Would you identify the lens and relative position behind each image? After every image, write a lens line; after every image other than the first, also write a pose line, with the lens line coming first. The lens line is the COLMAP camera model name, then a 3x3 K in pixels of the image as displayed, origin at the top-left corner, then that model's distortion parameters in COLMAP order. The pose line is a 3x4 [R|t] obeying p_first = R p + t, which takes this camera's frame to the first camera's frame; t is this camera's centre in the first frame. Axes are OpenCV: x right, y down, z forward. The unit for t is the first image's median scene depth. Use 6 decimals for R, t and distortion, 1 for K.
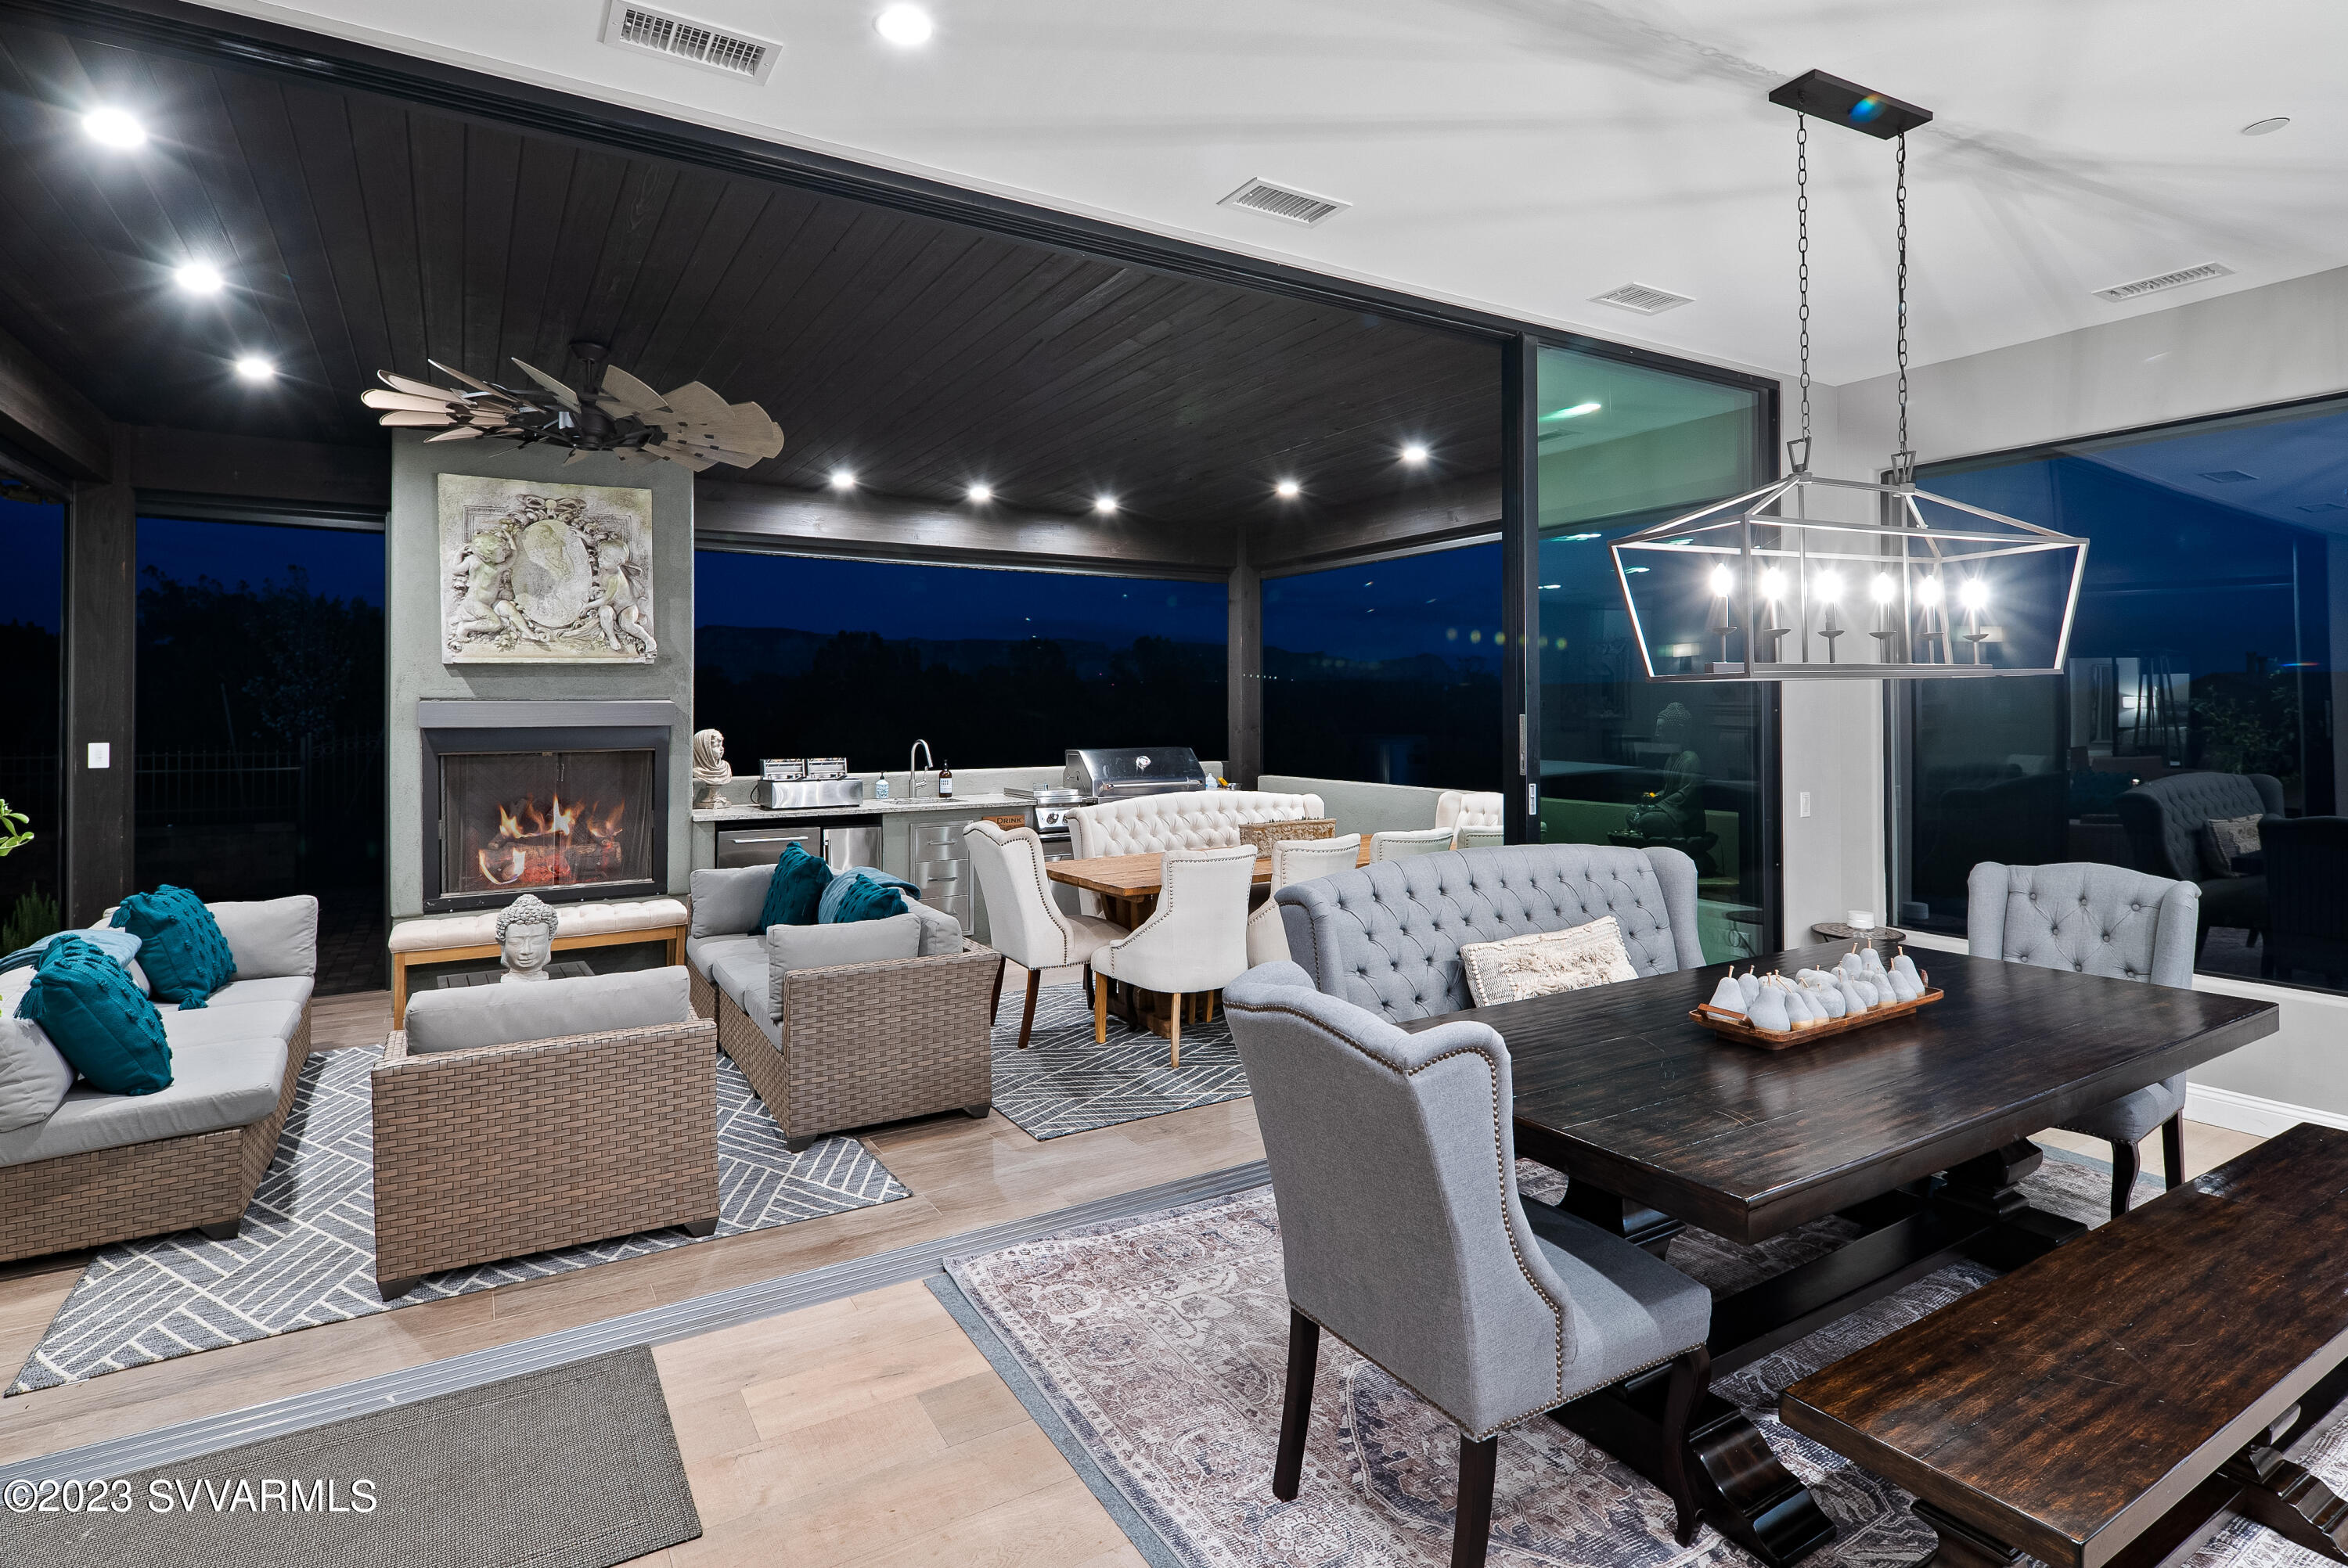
lens RADIAL K [[1172.3, 0, 1171.0], [0, 1172.3, 700.1], [0, 0, 1]] dist [0.003610, -0.003247]
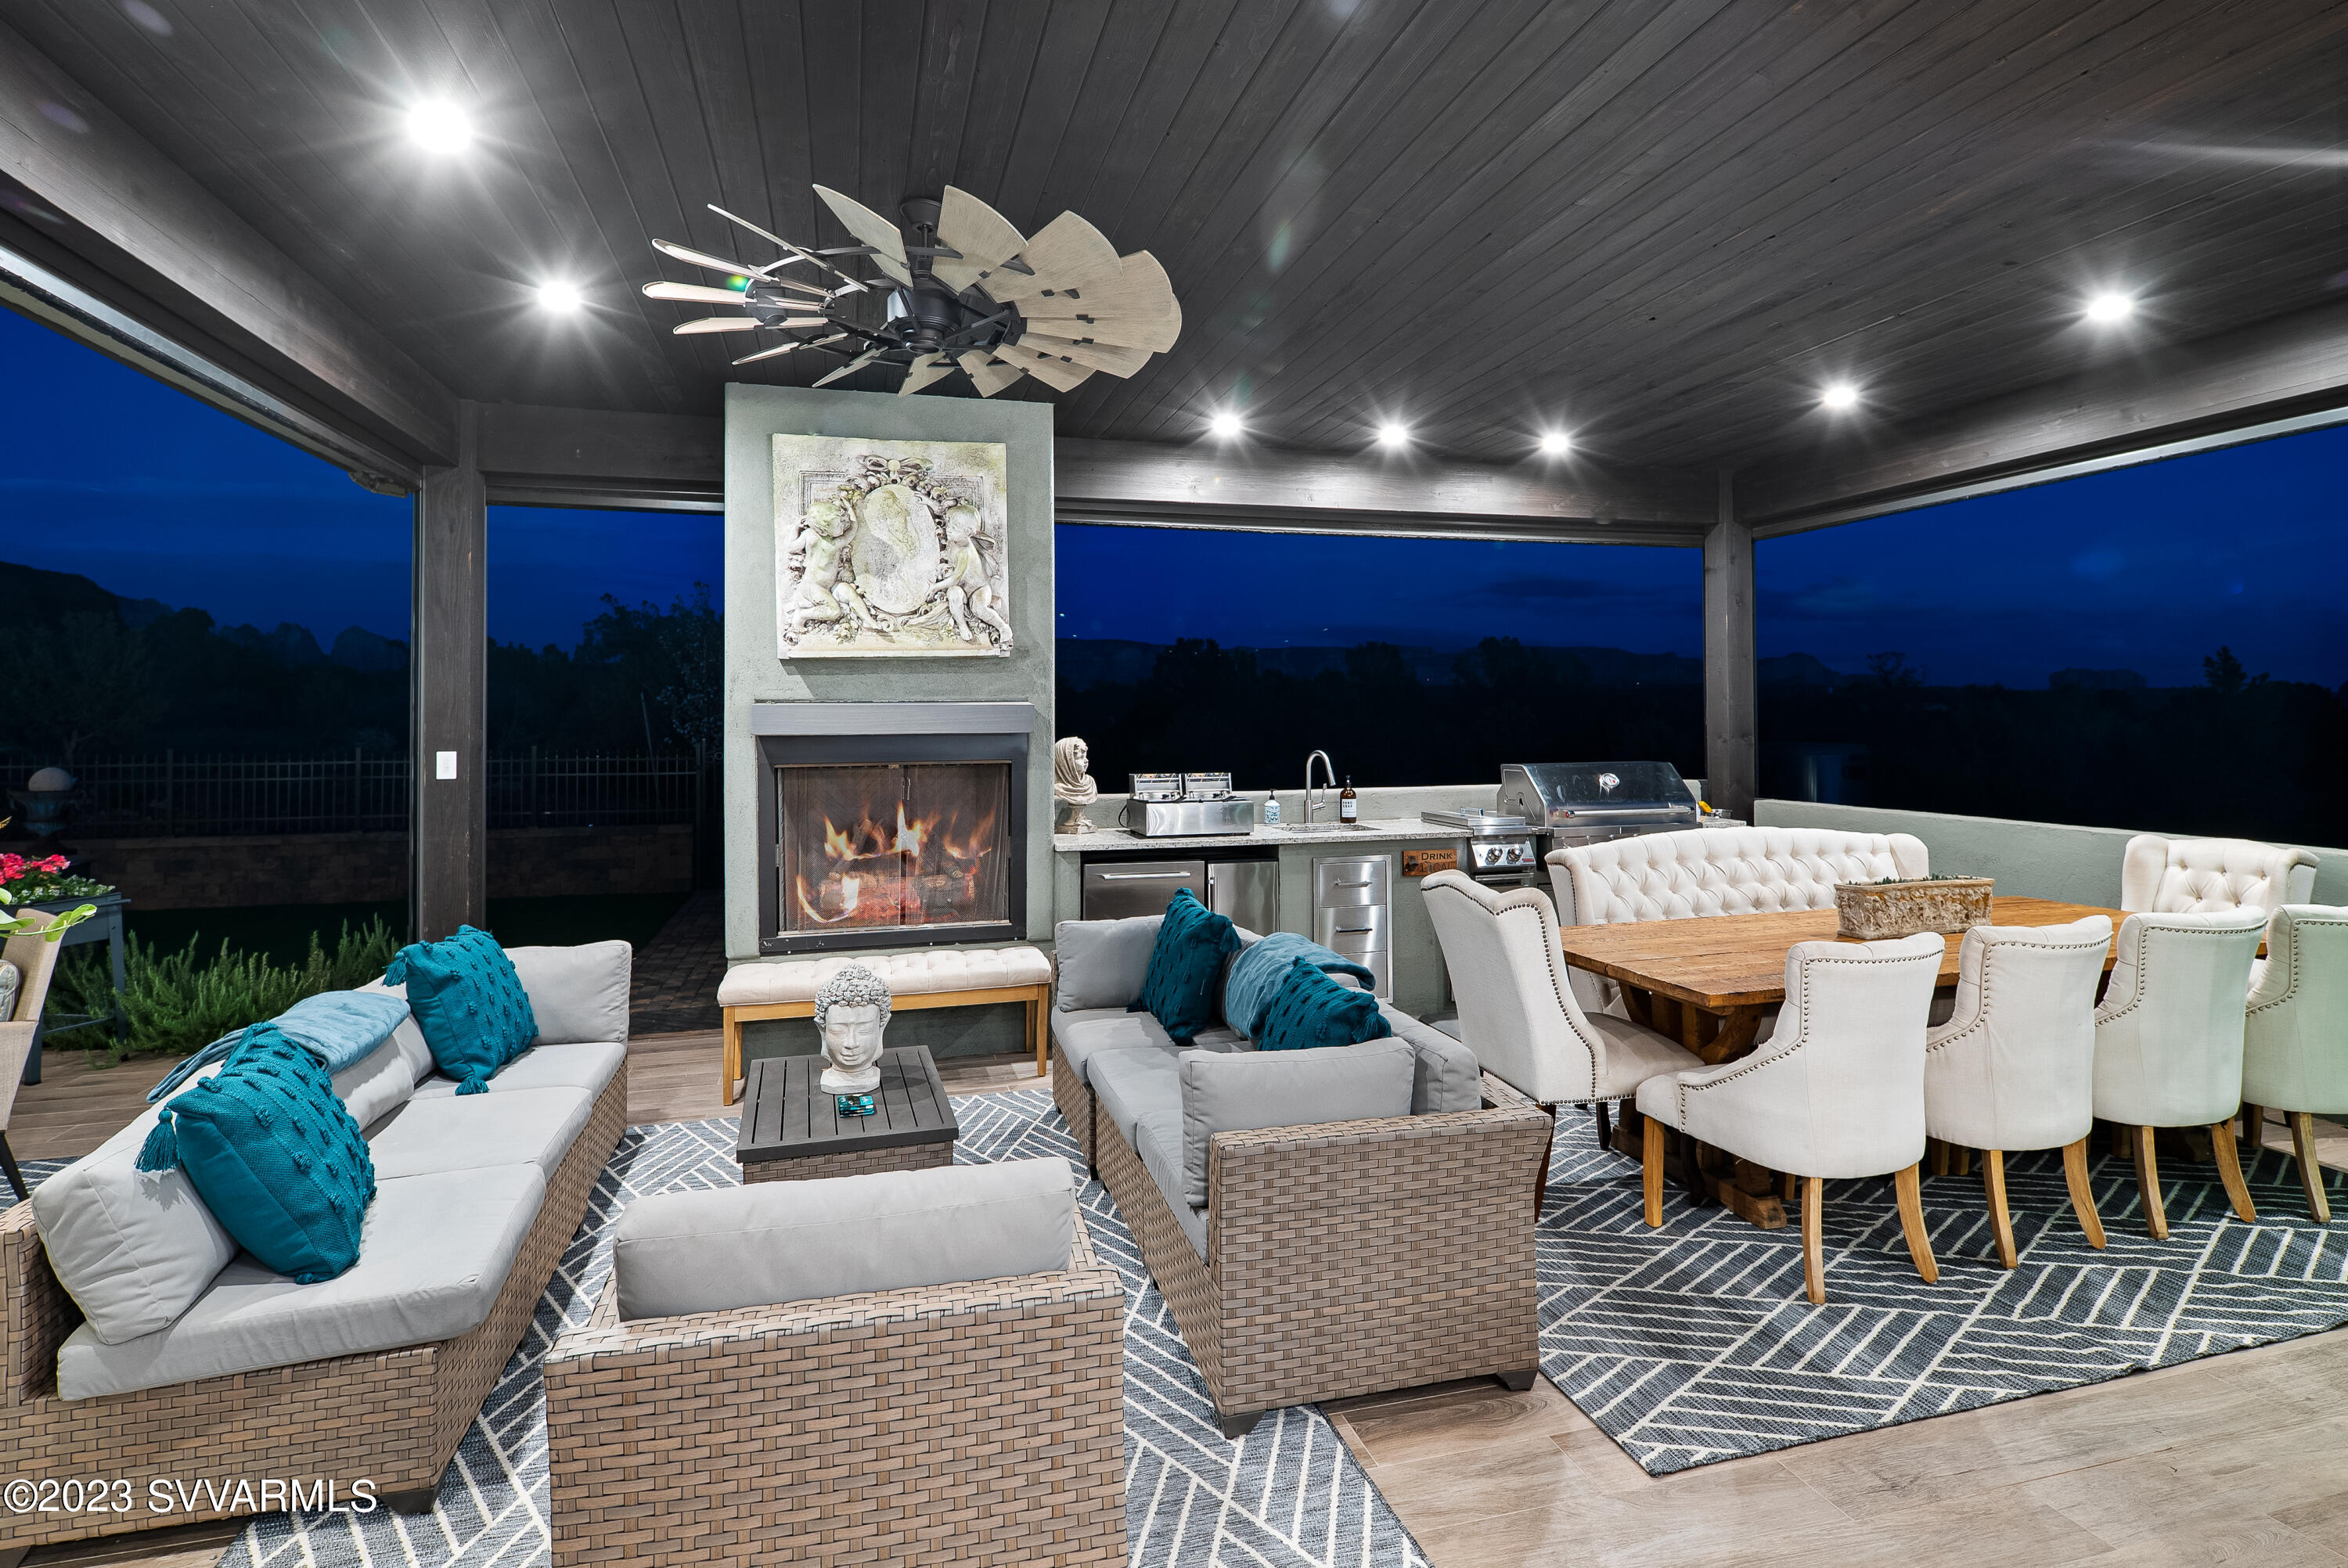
lens RADIAL K [[1172.3, 0, 1171.2], [0, 1172.3, 705.8], [0, 0, 1]] dist [0.003610, -0.003247]
pose [[0.961897, -0.005656, -0.273352, -0.124421], [0.005510, 0.999984, -0.001302, 0.005379], [0.273355, -0.000253, 0.961913, 0.278788]]
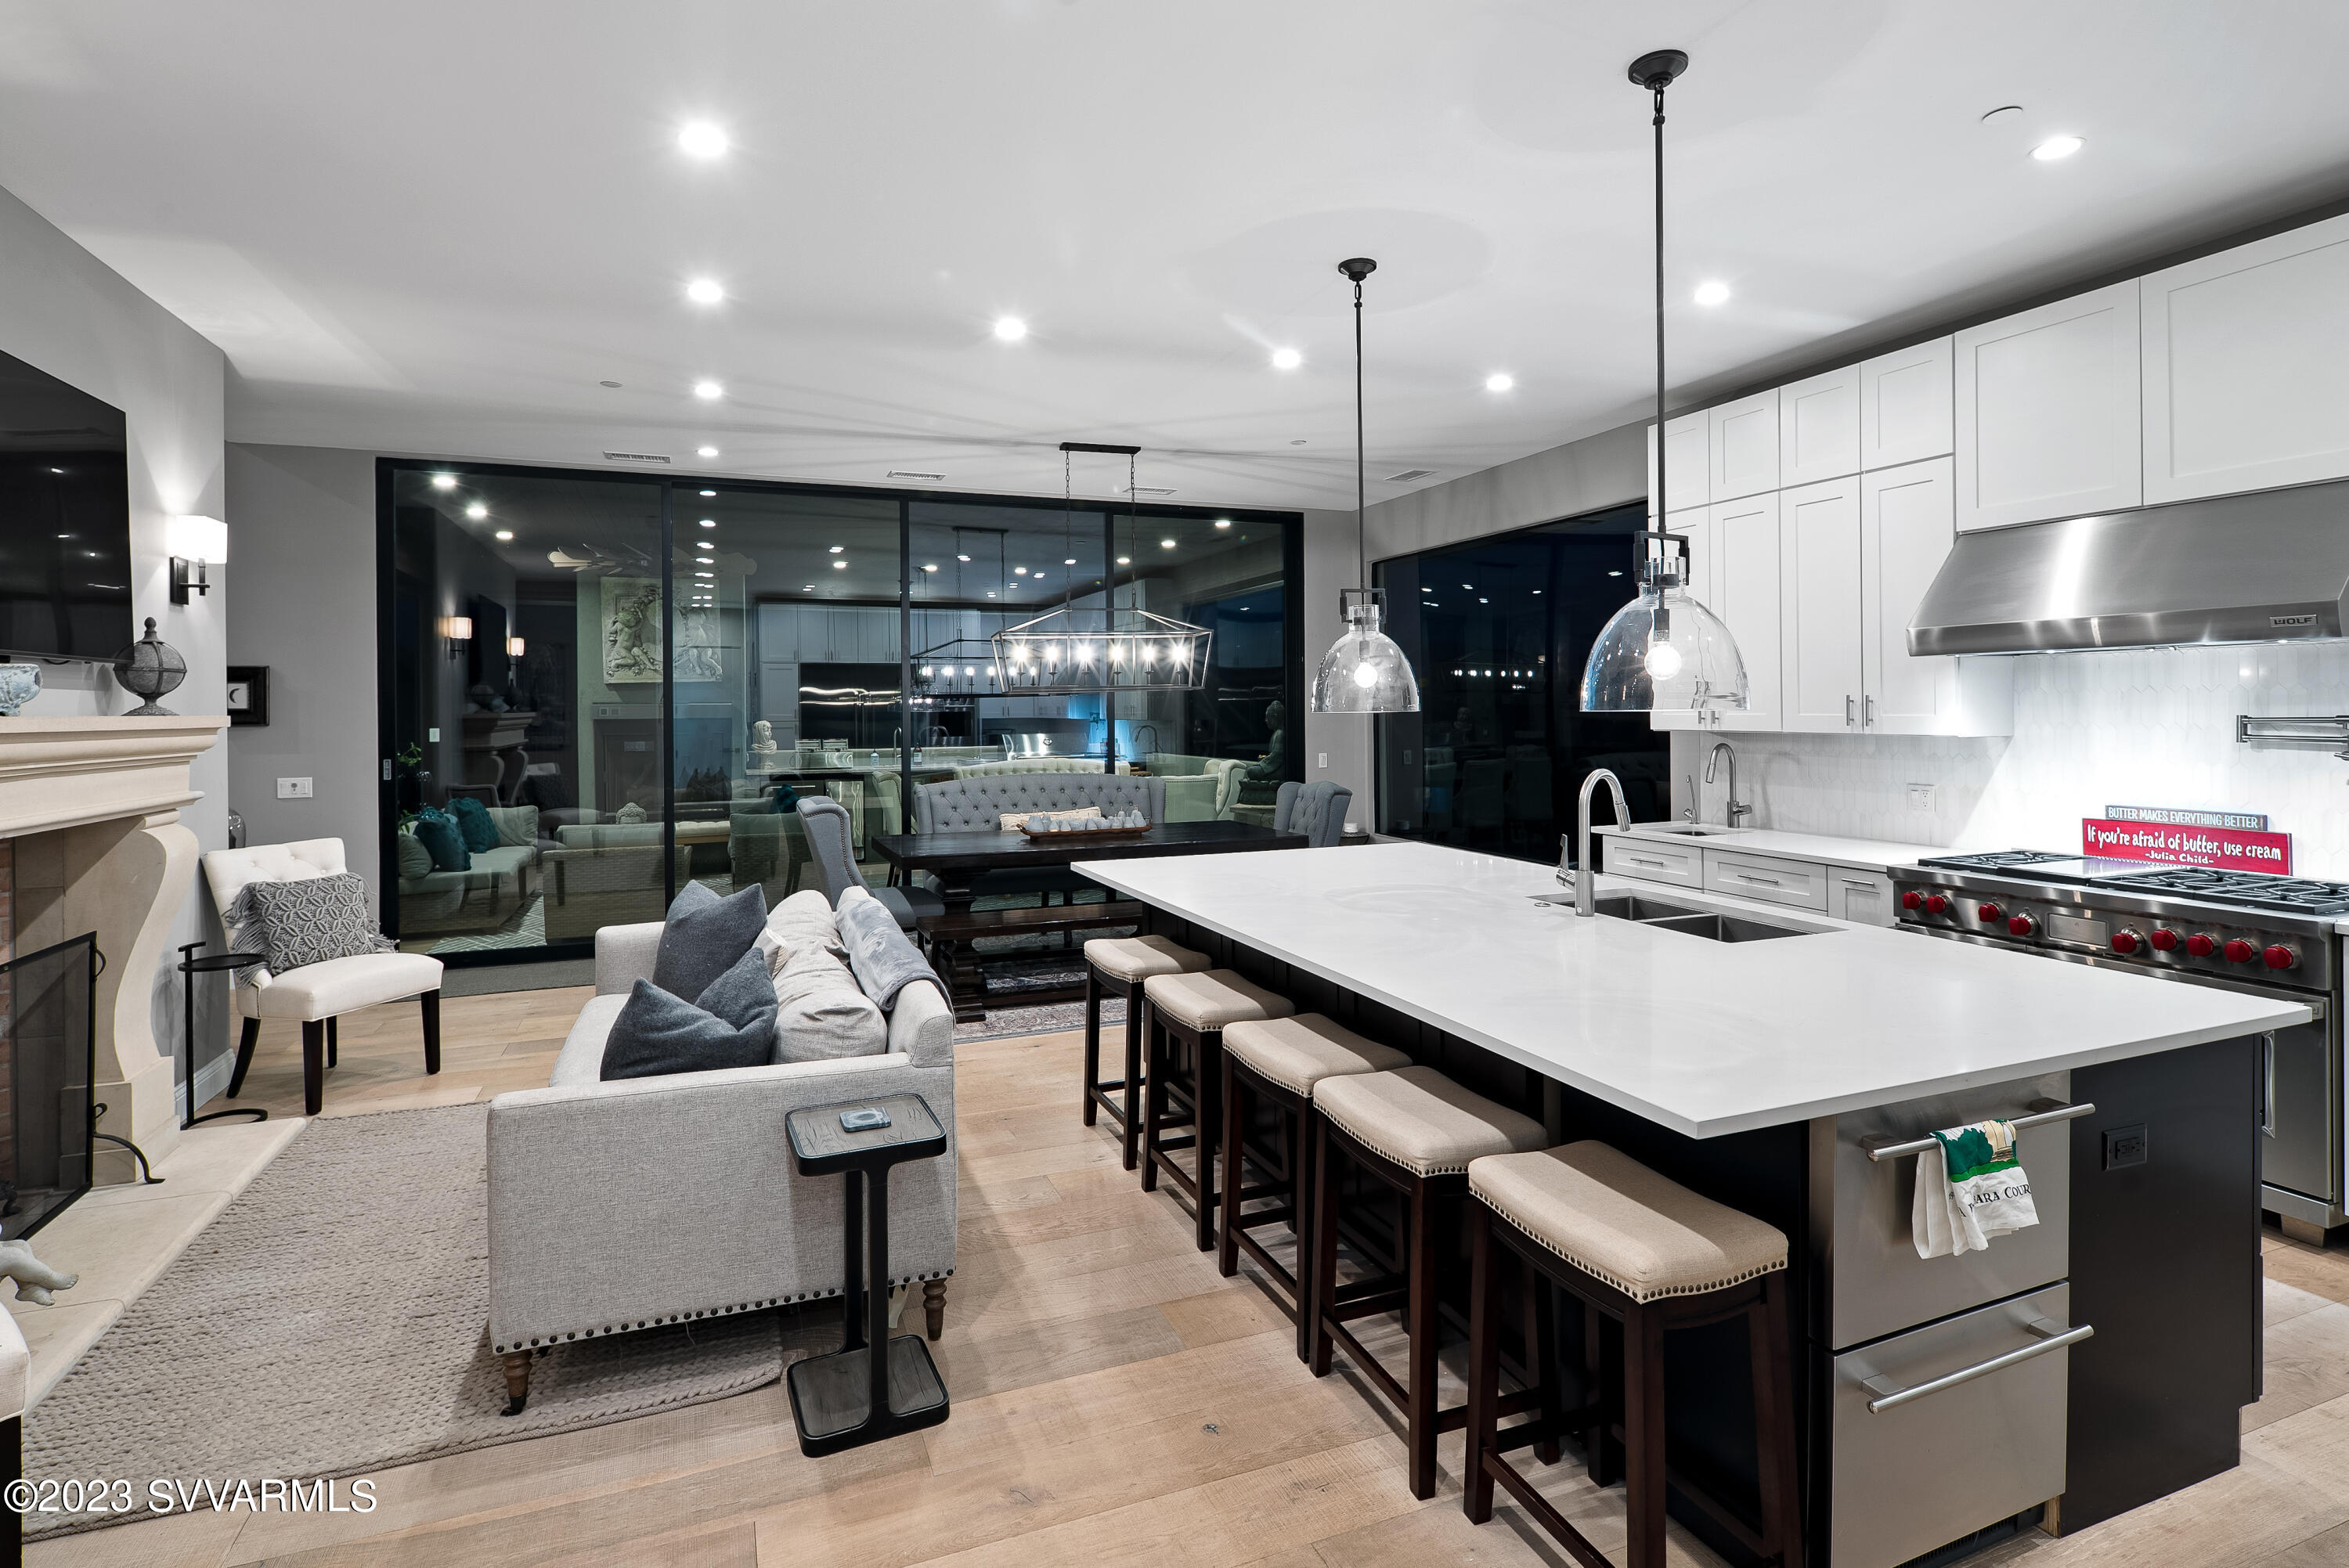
lens RADIAL K [[1172.8, 0, 1178.7], [0, 1172.8, 723.9], [0, 0, 1]] dist [0.003610, -0.003247]
pose [[0.986449, -0.002334, -0.164055, 0.555682], [0.006059, 0.999735, 0.022212, -0.004246], [0.163959, -0.022905, 0.986201, -0.643082]]
